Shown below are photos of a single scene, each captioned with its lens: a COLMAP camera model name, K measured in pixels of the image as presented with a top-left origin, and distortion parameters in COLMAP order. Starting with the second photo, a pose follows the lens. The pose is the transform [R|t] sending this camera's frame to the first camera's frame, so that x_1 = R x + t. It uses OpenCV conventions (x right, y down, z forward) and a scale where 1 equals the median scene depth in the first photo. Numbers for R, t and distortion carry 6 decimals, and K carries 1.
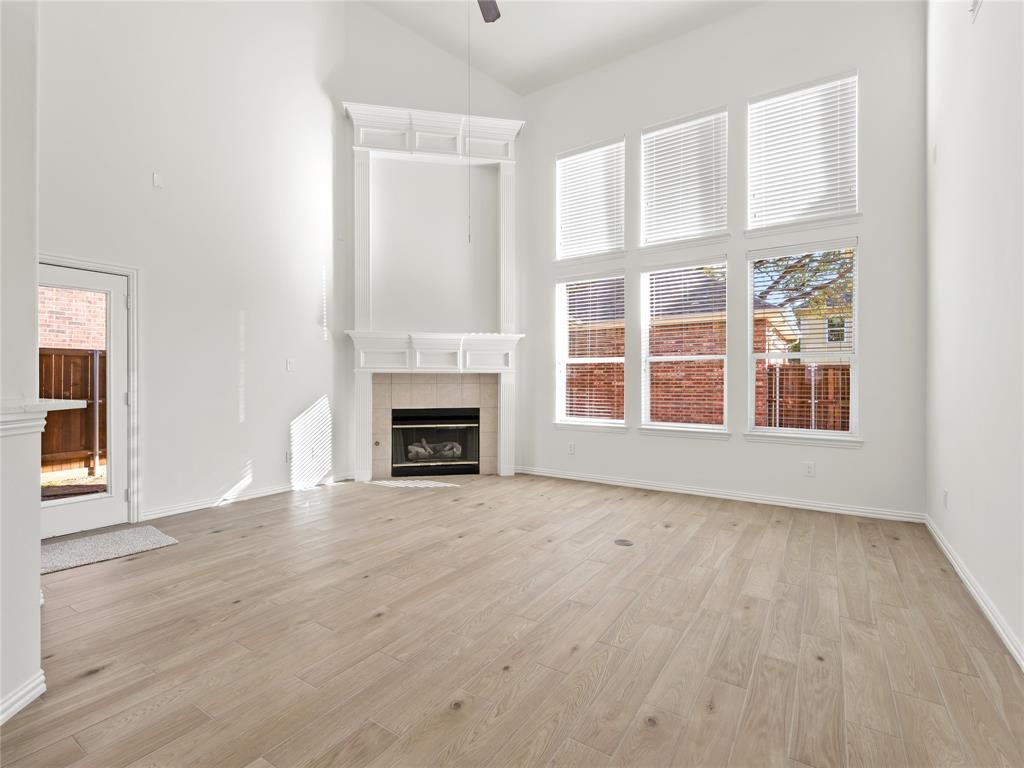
lens RADIAL K [[478.5, 0, 512.0], [0, 478.5, 384.0], [0, 0, 1]] dist [0.001293, 0.000216]
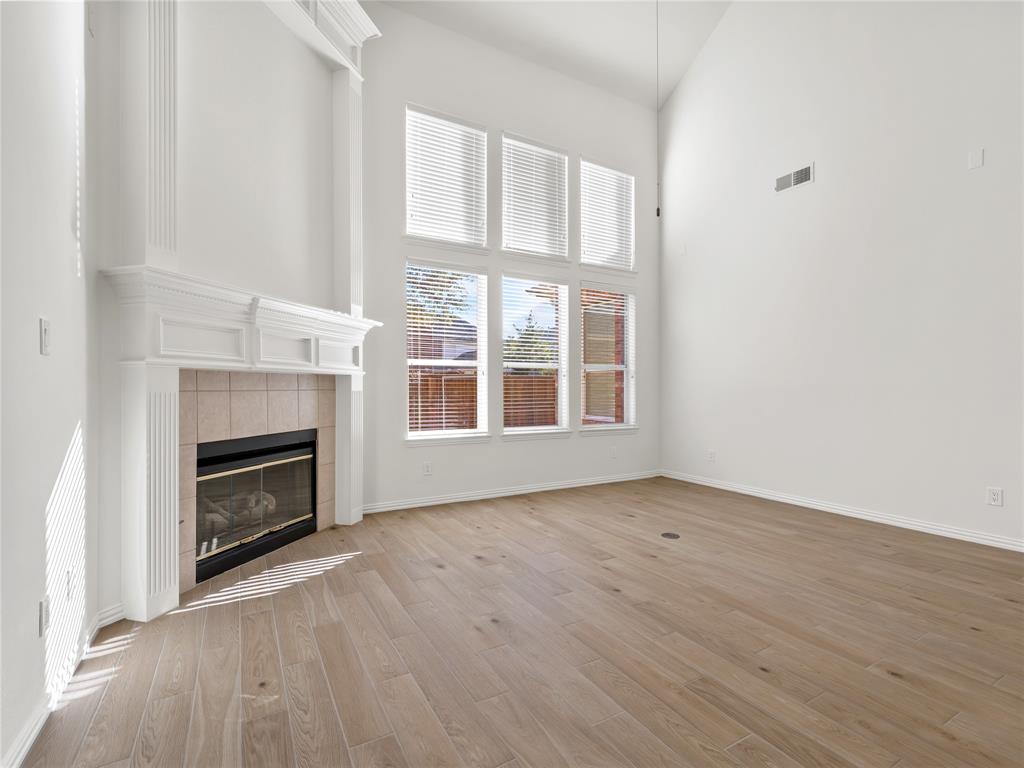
lens RADIAL K [[476.7, 0, 494.8], [0, 476.7, 388.0], [0, 0, 1]] dist [0.000744, -0.000739]
pose [[0.460955, 0.000086, 0.887423, -0.575830], [0.003437, 0.999992, -0.001882, -0.002245], [-0.887417, 0.003918, 0.460951, 0.539902]]
